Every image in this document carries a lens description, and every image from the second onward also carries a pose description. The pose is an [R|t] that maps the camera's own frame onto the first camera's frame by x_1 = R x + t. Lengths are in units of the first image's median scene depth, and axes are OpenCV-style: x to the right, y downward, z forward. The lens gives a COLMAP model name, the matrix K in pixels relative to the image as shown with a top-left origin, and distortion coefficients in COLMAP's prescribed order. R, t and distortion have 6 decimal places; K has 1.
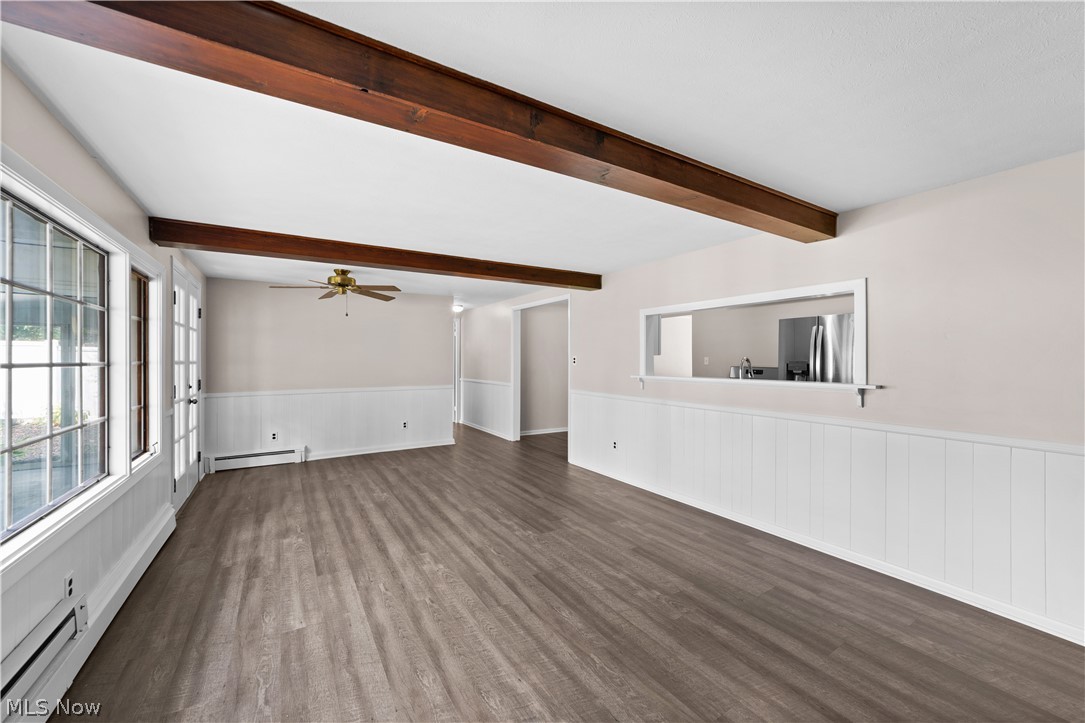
lens RADIAL K [[421.5, 0, 531.3], [0, 421.5, 361.6], [0, 0, 1]] dist [-0.006695, 0.004448]
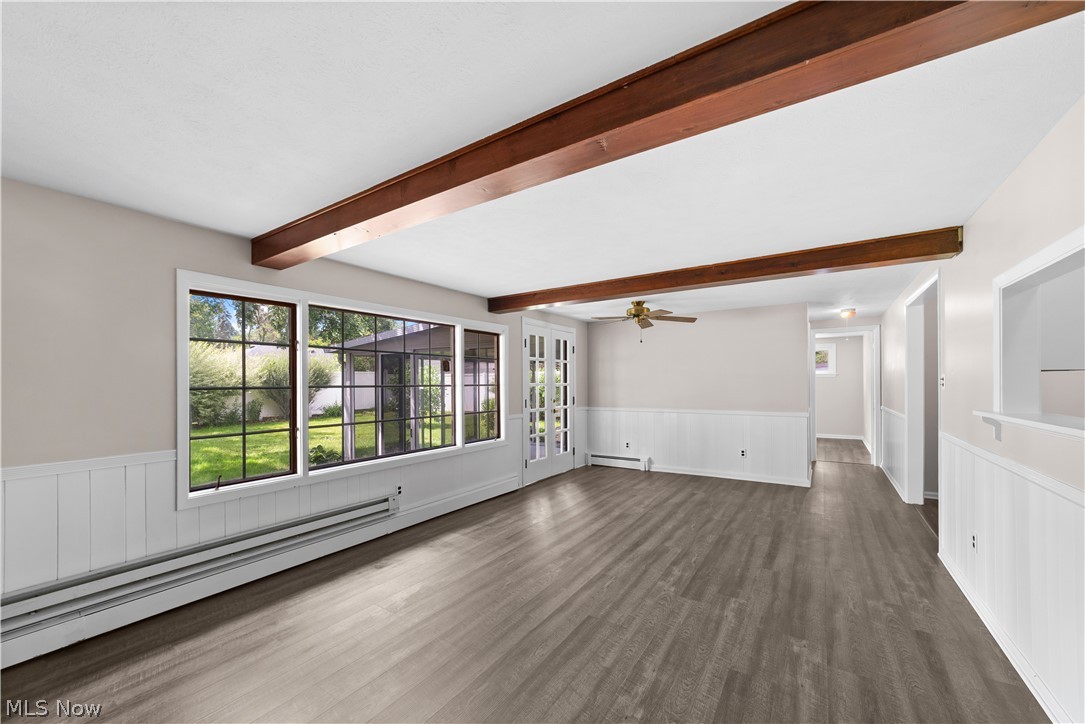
lens RADIAL K [[421.5, 0, 540.9], [0, 421.5, 385.6], [0, 0, 1]] dist [-0.006695, 0.004448]
pose [[0.431407, 0.002792, -0.902153, 0.705066], [0.002596, 0.999987, 0.004336, -0.001883], [0.902154, -0.004212, 0.431394, 0.452411]]
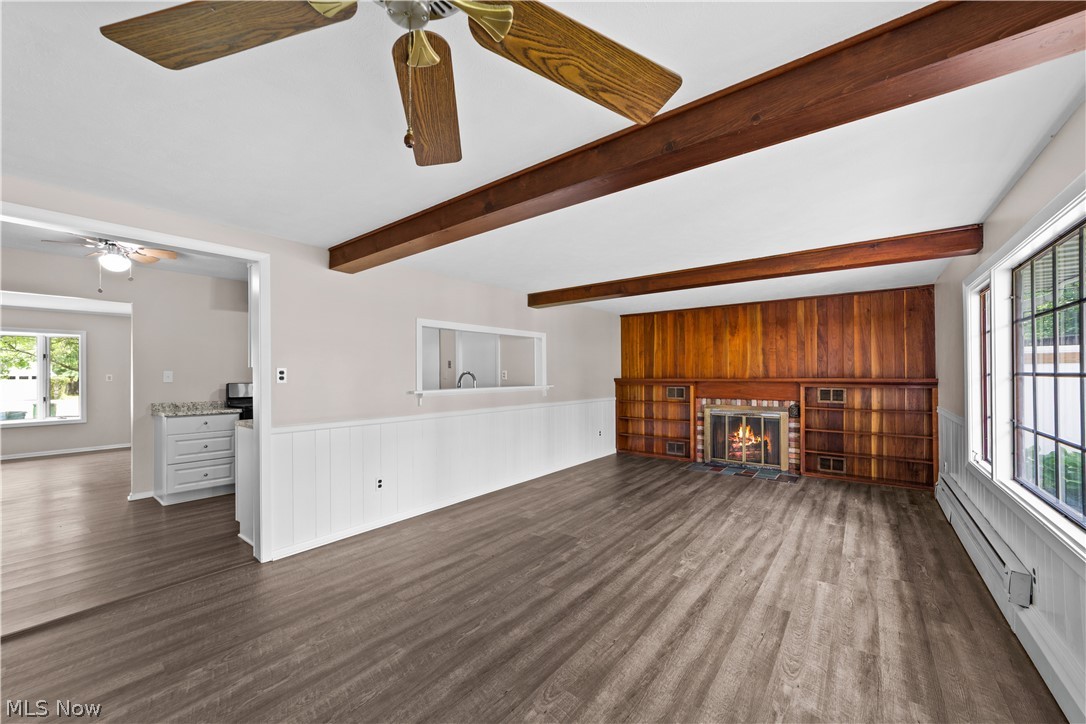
lens RADIAL K [[421.9, 0, 547.4], [0, 421.9, 369.1], [0, 0, 1]] dist [-0.006695, 0.004448]
pose [[-0.375555, 0.014705, 0.926684, -1.024736], [0.006808, 0.999891, -0.013107, -0.000128], [-0.926775, 0.001386, -0.375614, 1.613478]]
